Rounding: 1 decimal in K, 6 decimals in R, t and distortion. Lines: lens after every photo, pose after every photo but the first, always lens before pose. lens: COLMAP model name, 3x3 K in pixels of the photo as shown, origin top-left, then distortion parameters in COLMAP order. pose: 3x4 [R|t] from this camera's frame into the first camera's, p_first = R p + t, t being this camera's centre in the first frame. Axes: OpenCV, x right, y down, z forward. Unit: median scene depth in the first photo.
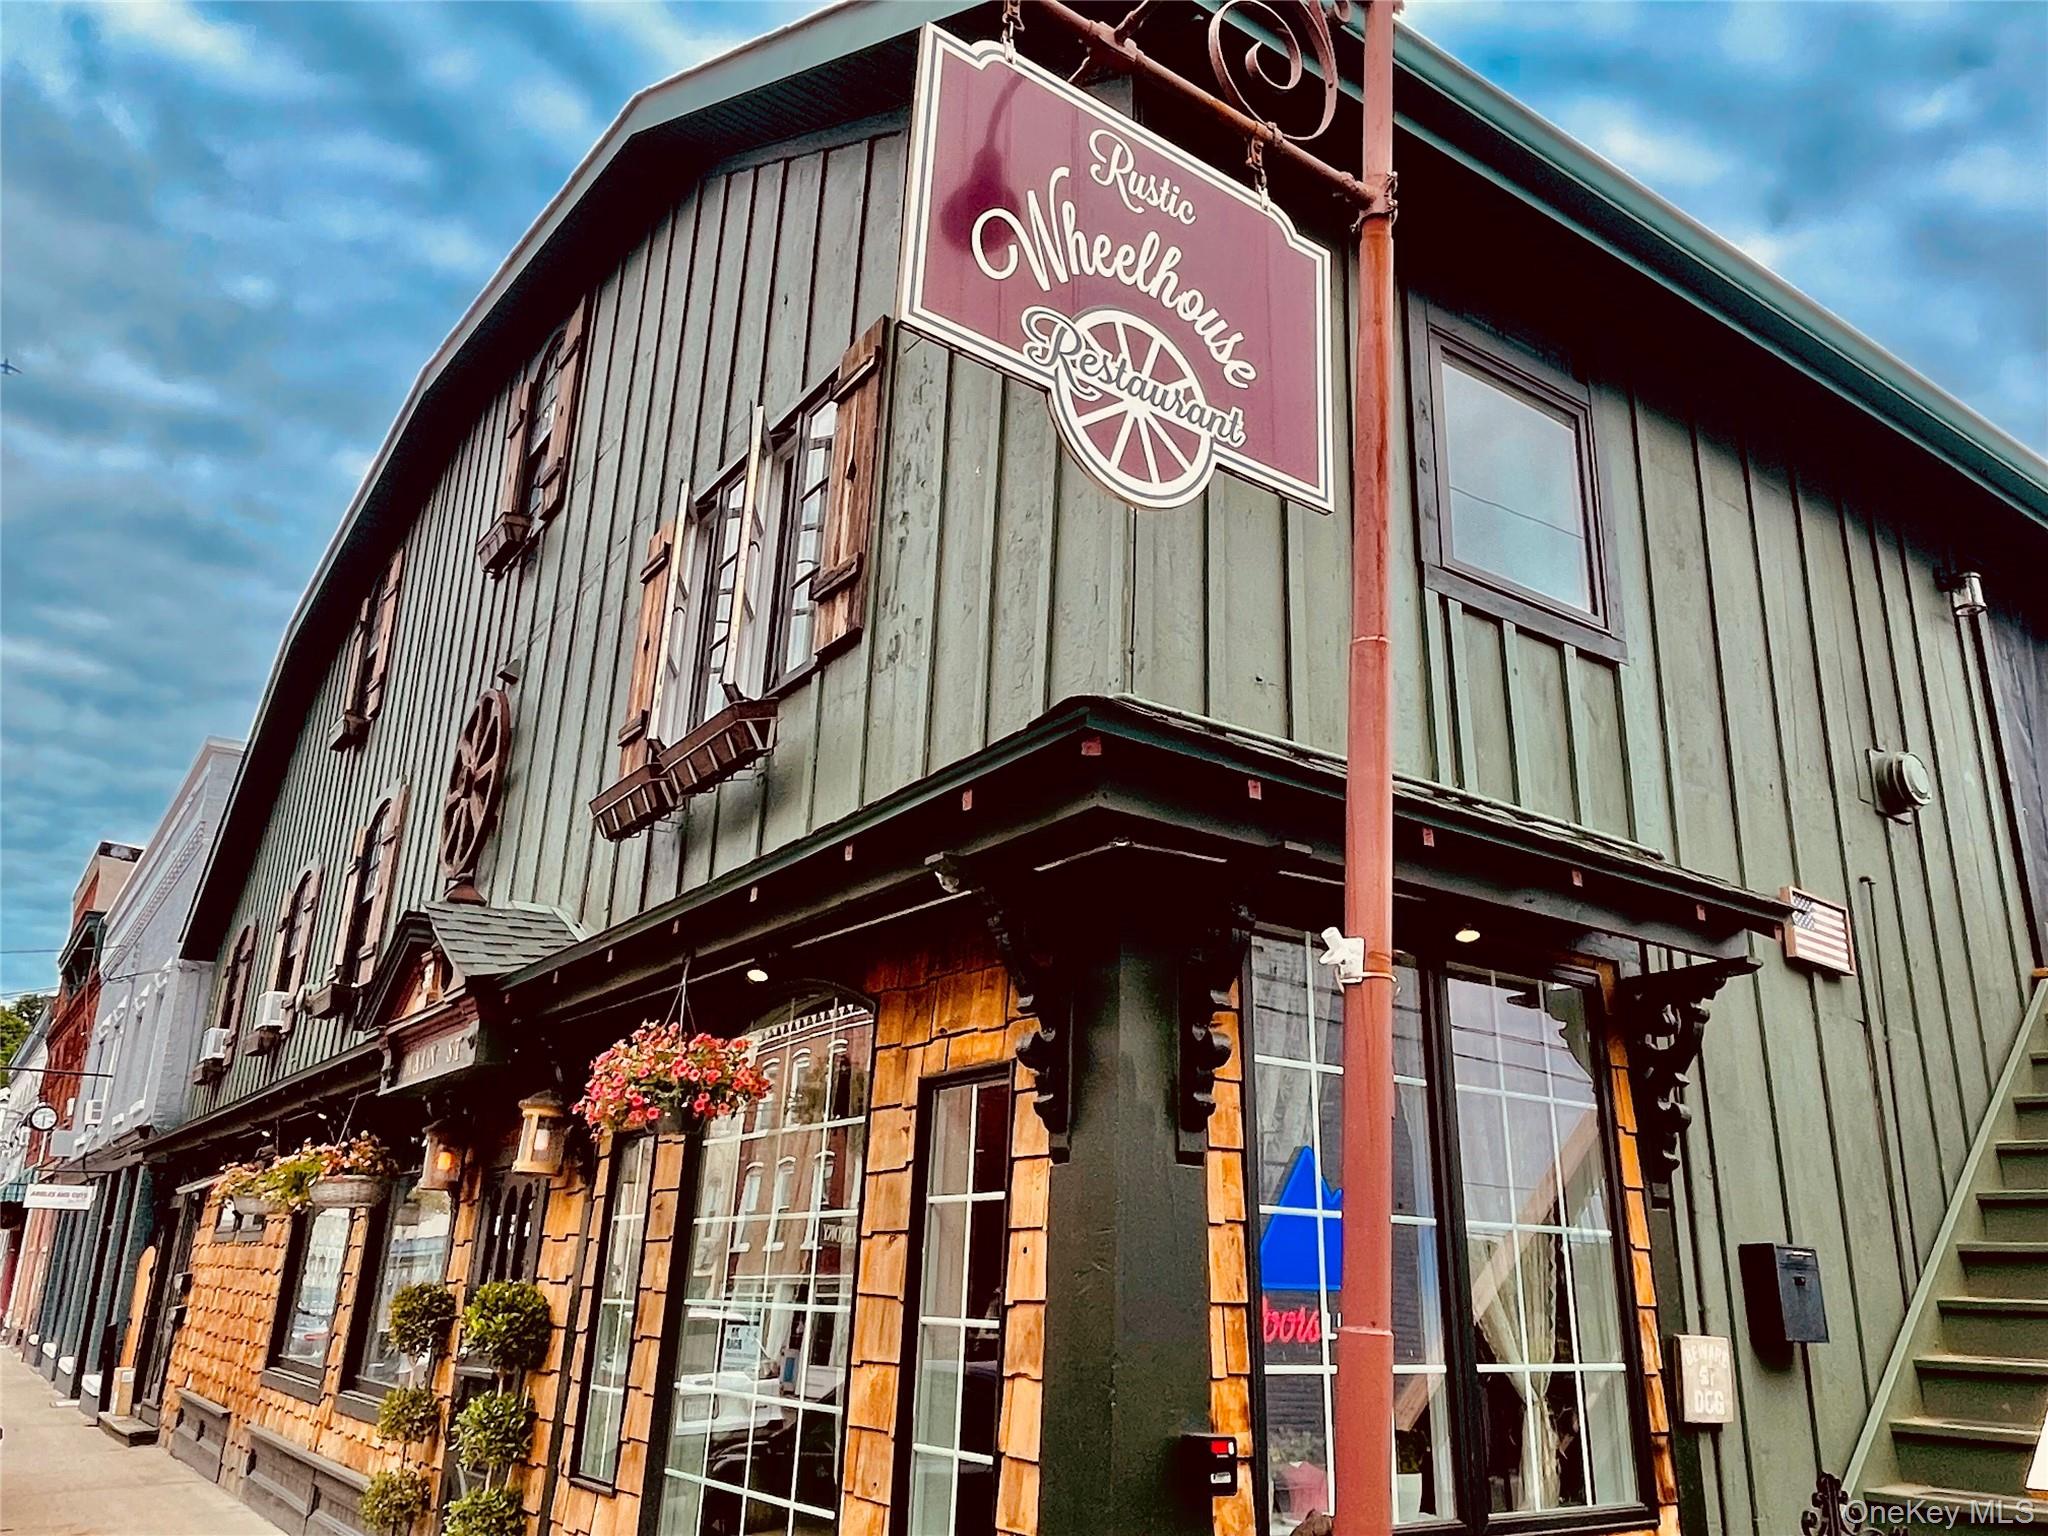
lens RADIAL K [[1541.7, 0, 1026.8], [0, 1541.7, 767.6], [0, 0, 1]] dist [0.028606, -0.033548]
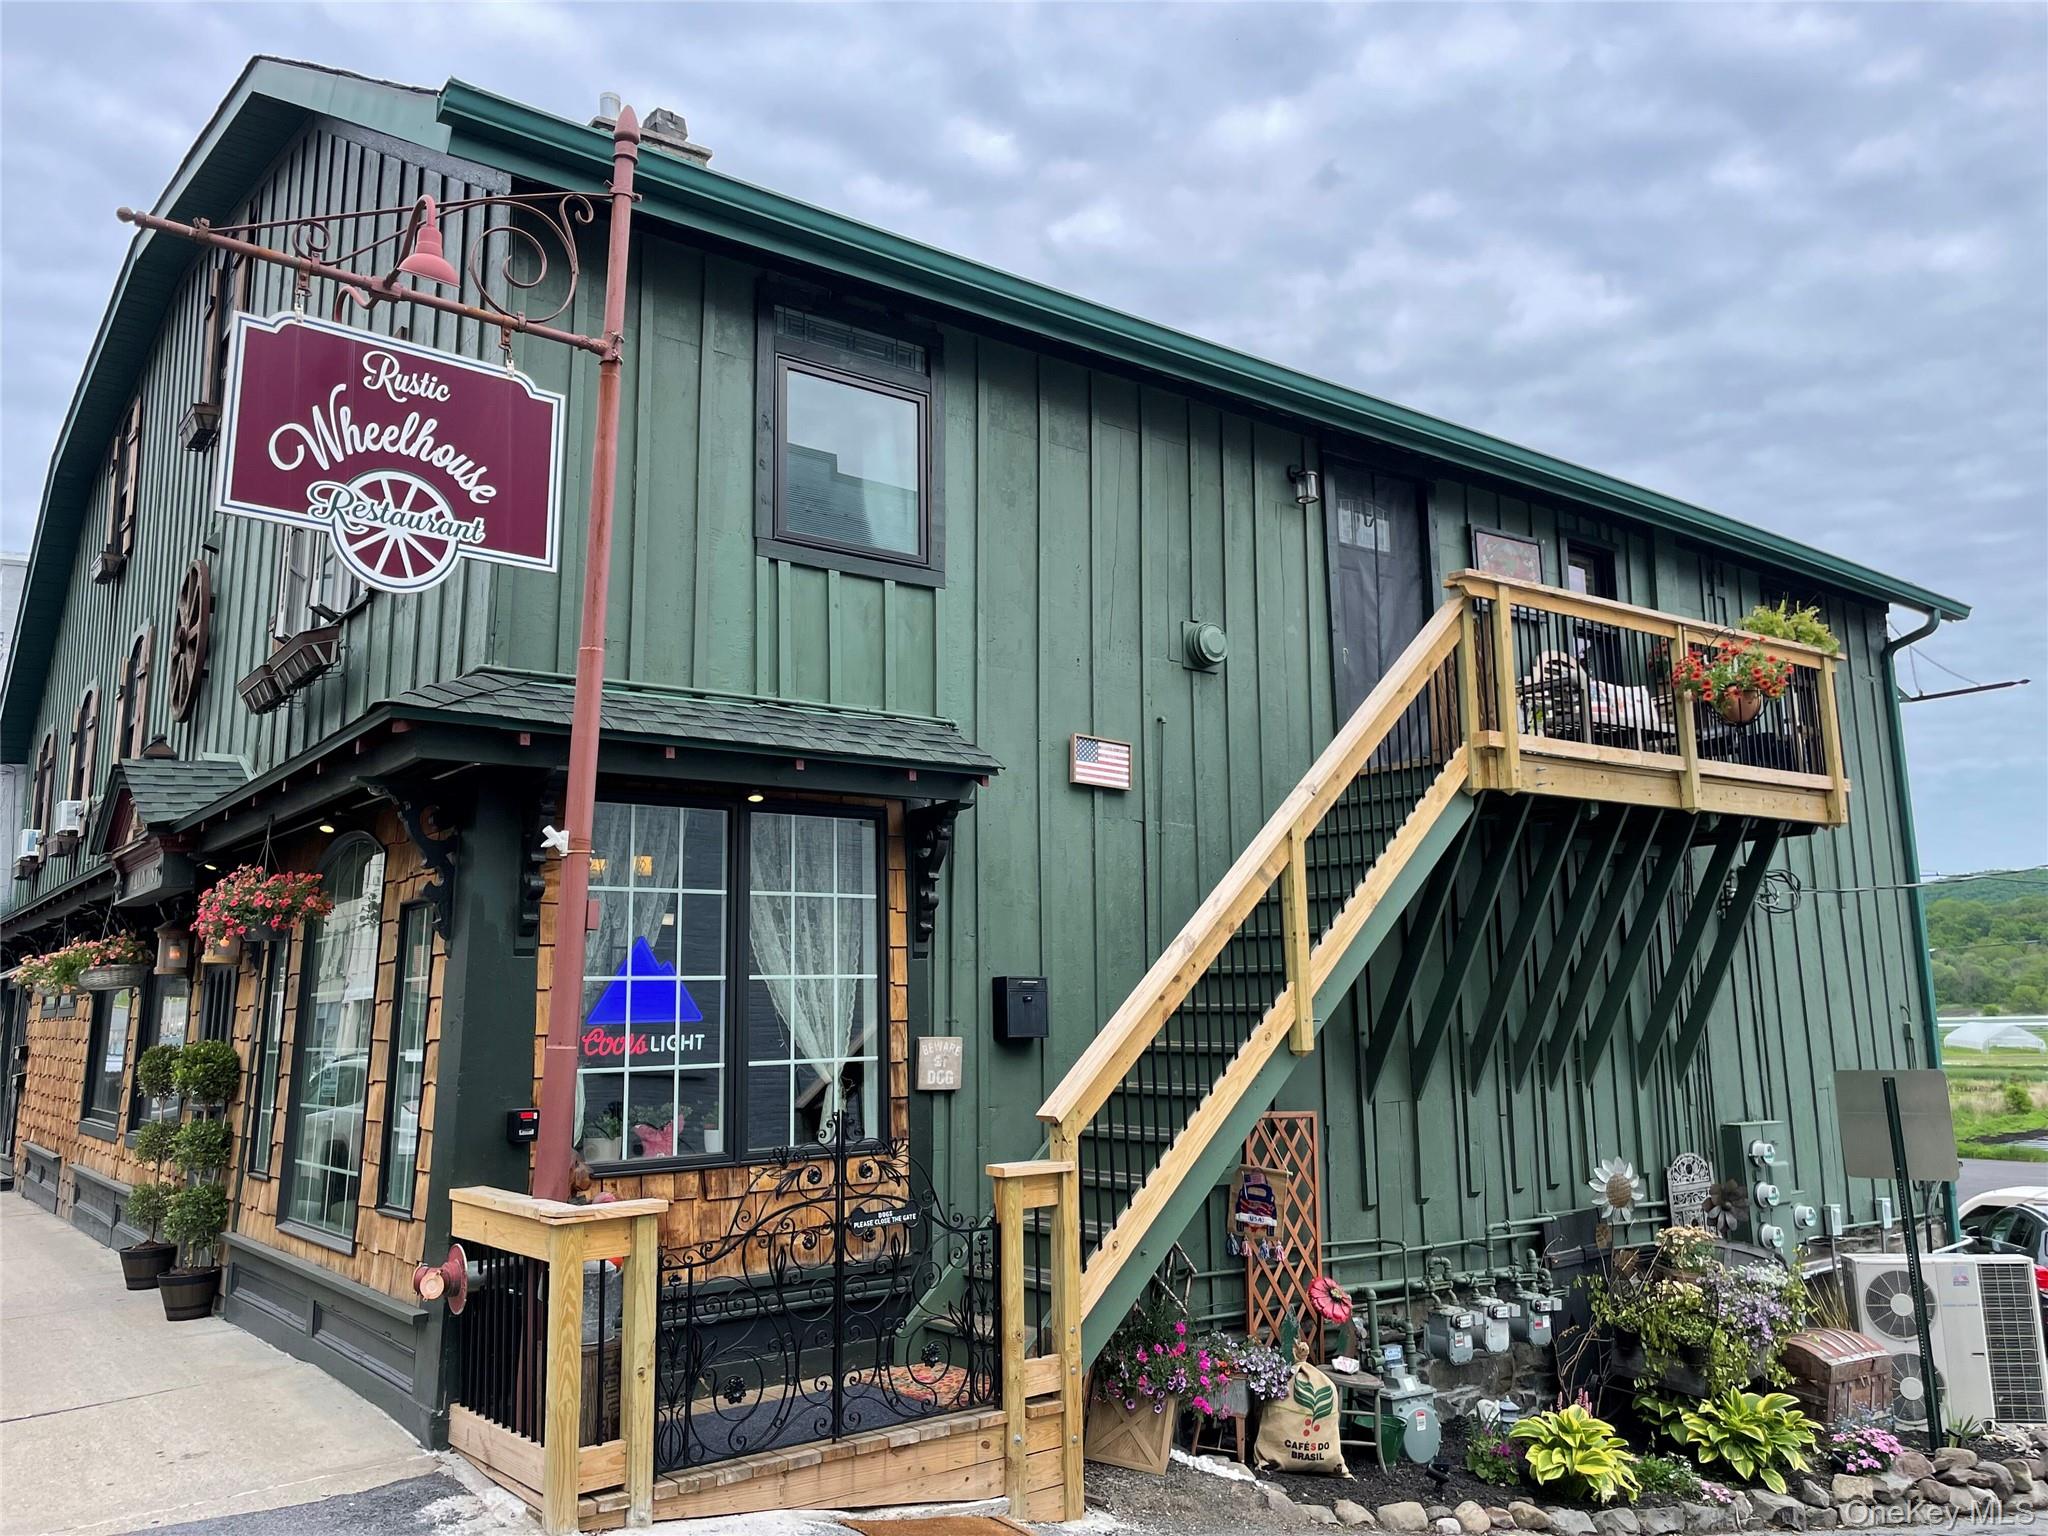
lens RADIAL K [[1596.1, 0, 1048.1], [0, 1596.1, 730.9], [0, 0, 1]] dist [0.060294, -0.049607]
pose [[0.997817, -0.036745, 0.054878, 0.318964], [0.028123, 0.988231, 0.150361, -0.123677], [-0.059757, -0.148489, 0.987107, -0.384177]]
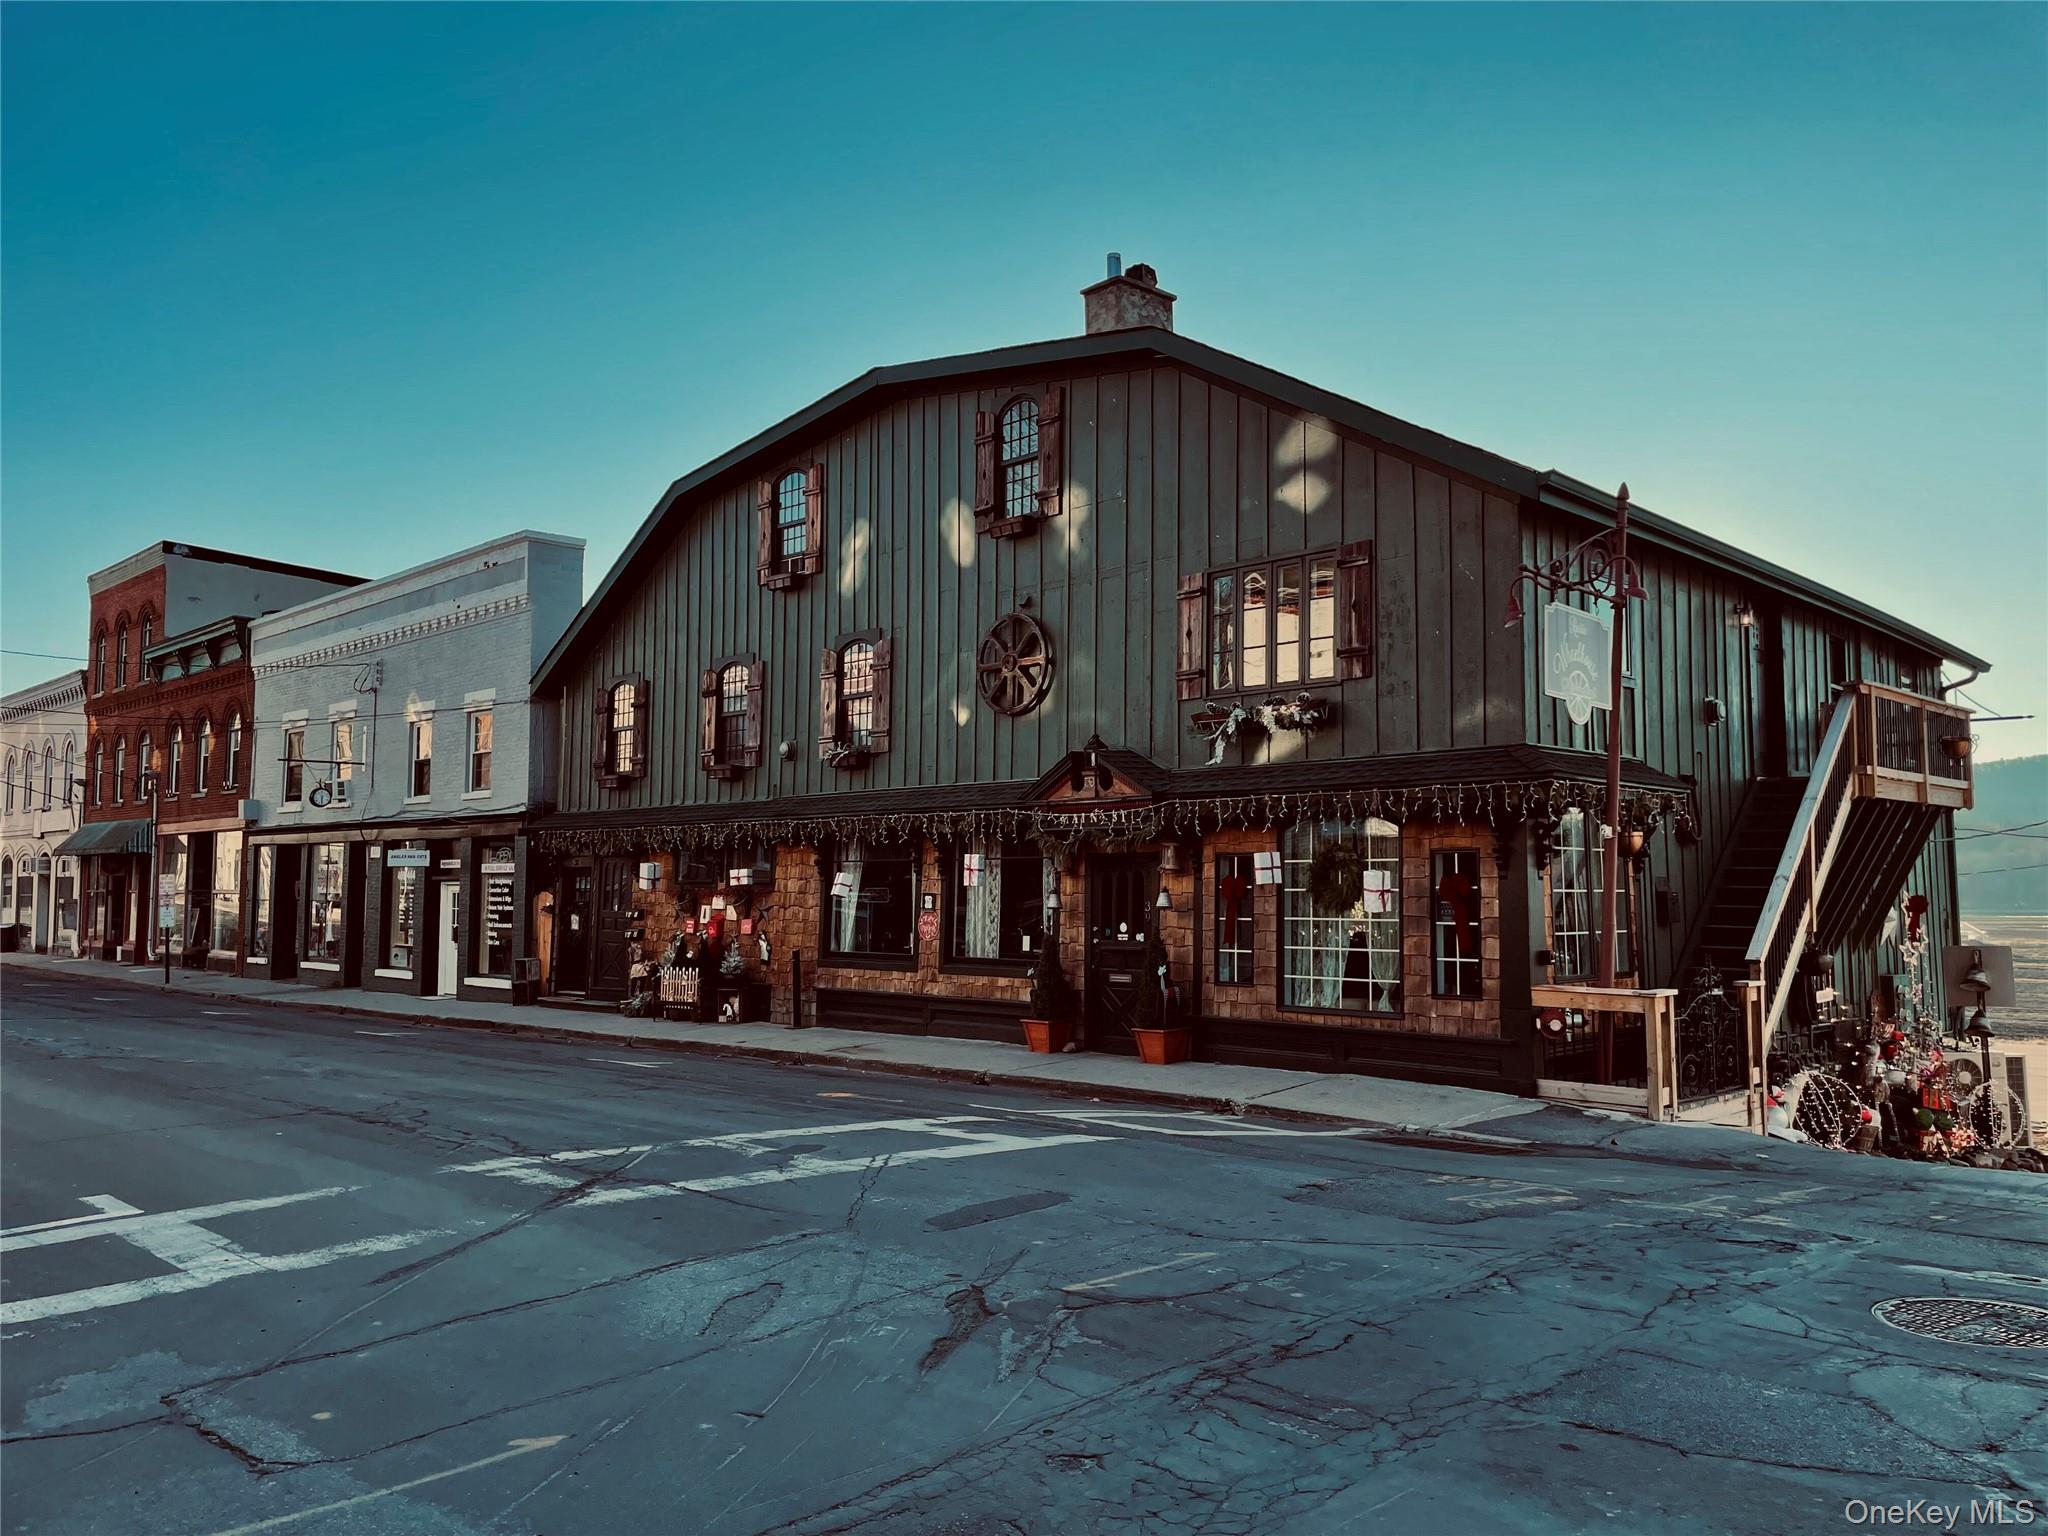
lens RADIAL K [[1541.7, 0, 1025.6], [0, 1541.7, 762.9], [0, 0, 1]] dist [0.028606, -0.033548]
pose [[0.985030, -0.011128, 0.172025, -0.922543], [-0.030938, 0.970299, 0.239923, -0.452132], [-0.169586, -0.241653, 0.955429, -1.173017]]
